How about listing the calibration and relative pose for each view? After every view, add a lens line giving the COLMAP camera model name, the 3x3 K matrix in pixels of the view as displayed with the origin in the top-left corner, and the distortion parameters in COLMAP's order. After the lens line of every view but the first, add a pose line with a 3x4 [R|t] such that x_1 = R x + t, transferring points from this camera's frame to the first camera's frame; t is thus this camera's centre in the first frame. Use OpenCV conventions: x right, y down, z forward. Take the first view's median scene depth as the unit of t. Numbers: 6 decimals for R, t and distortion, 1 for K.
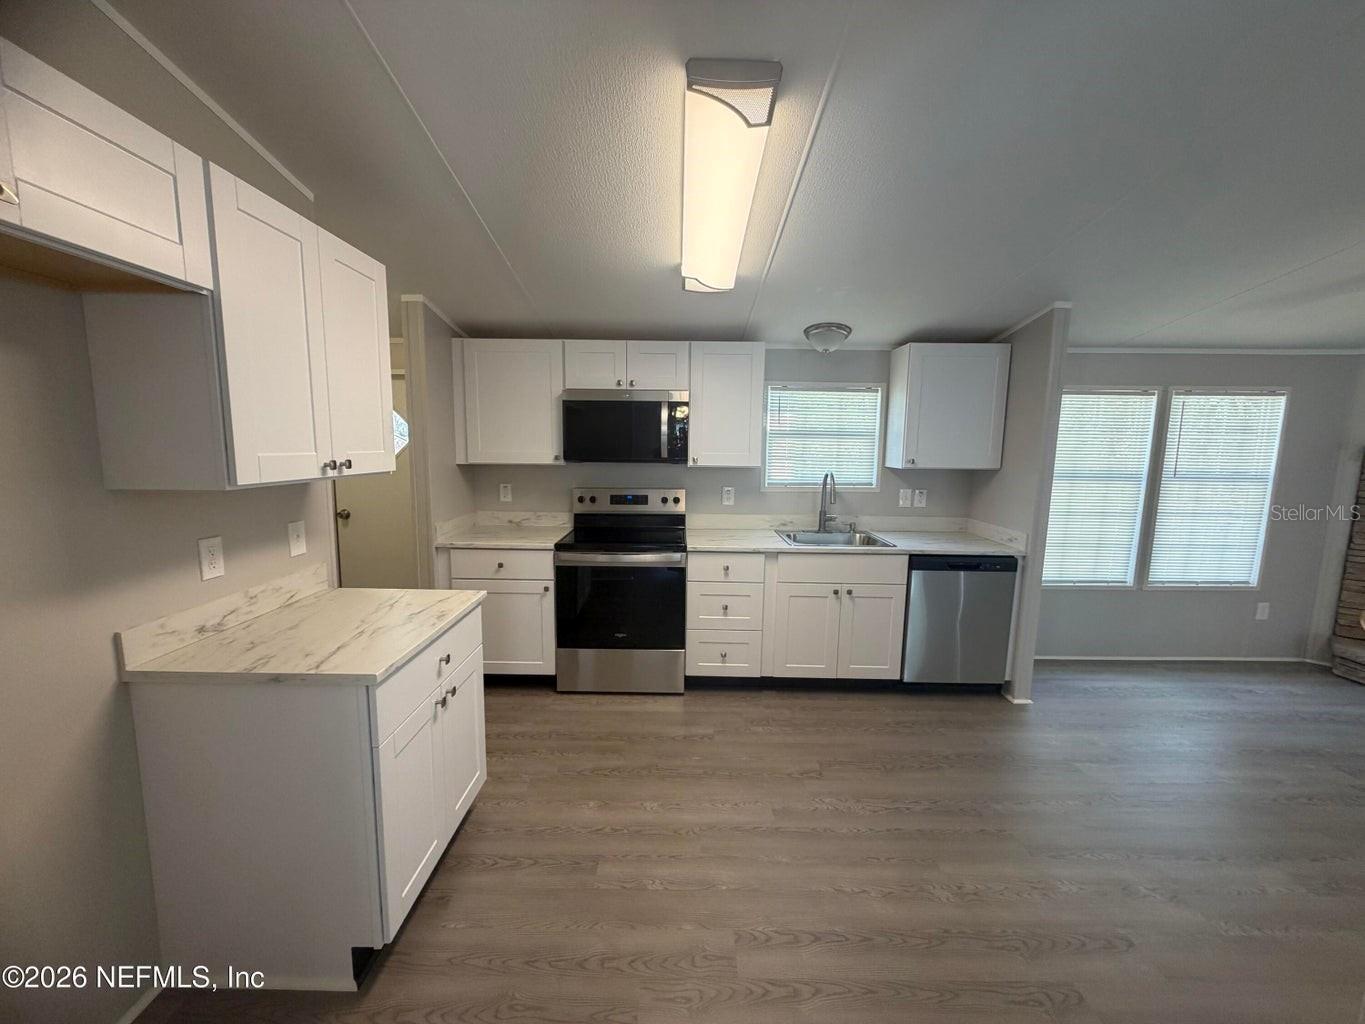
lens RADIAL K [[542.3, 0, 682.5], [0, 542.3, 512.0], [0, 0, 1]] dist [-0.003401, -0.000082]
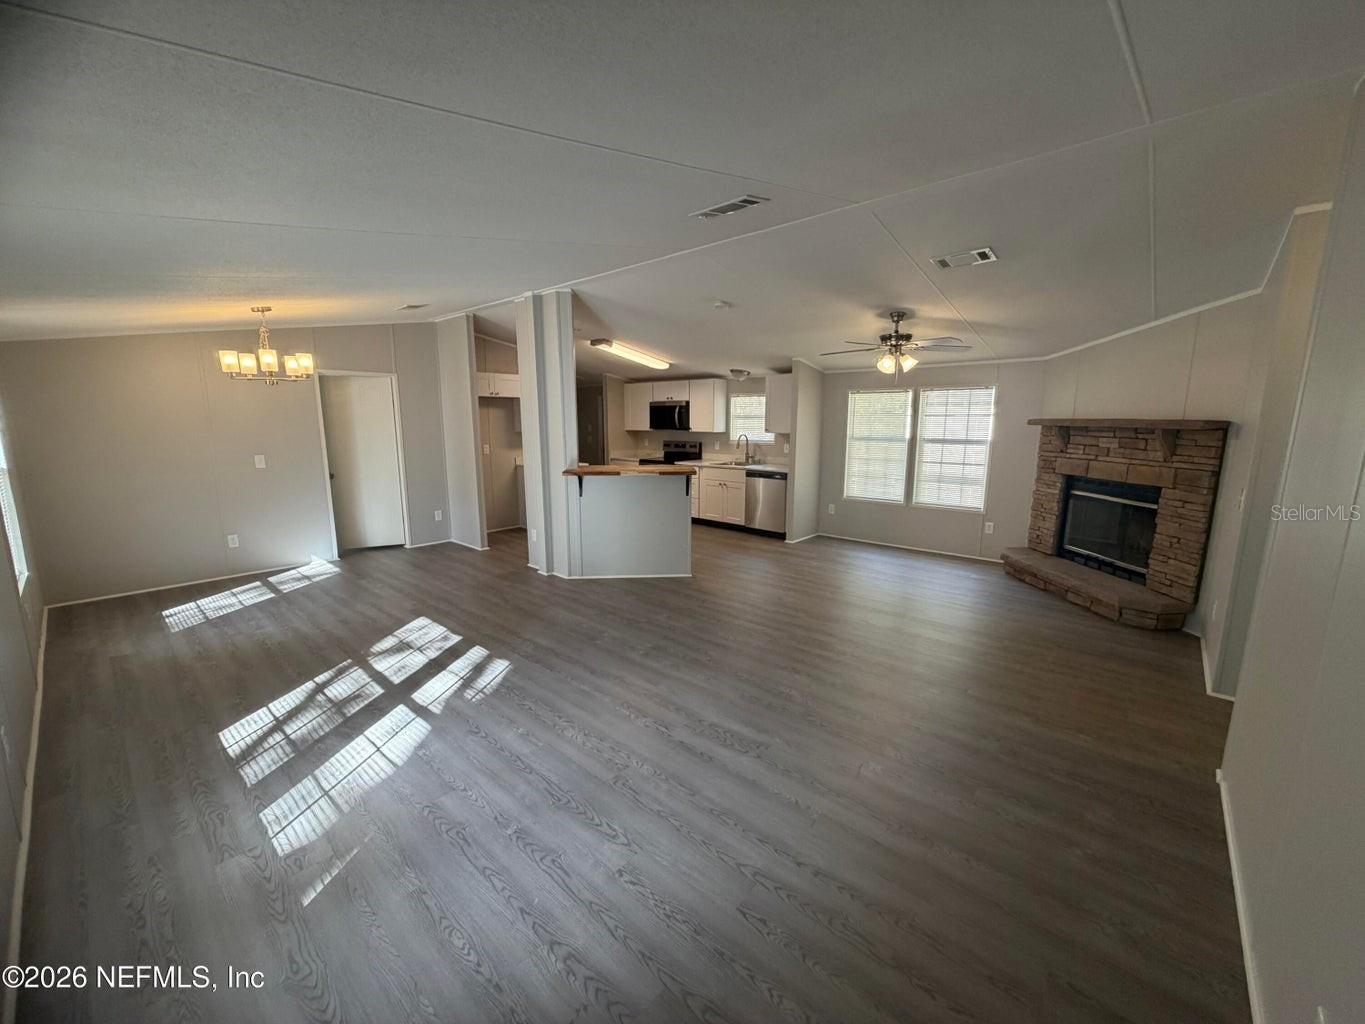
lens RADIAL K [[539.8, 0, 682.5], [0, 539.8, 512.0], [0, 0, 1]] dist [0.002993, 0.000566]
pose [[0.748367, 0.102770, -0.655275, 1.497500], [-0.072126, 0.994674, 0.073627, 0.091832], [0.659352, -0.007838, 0.751794, -0.781274]]
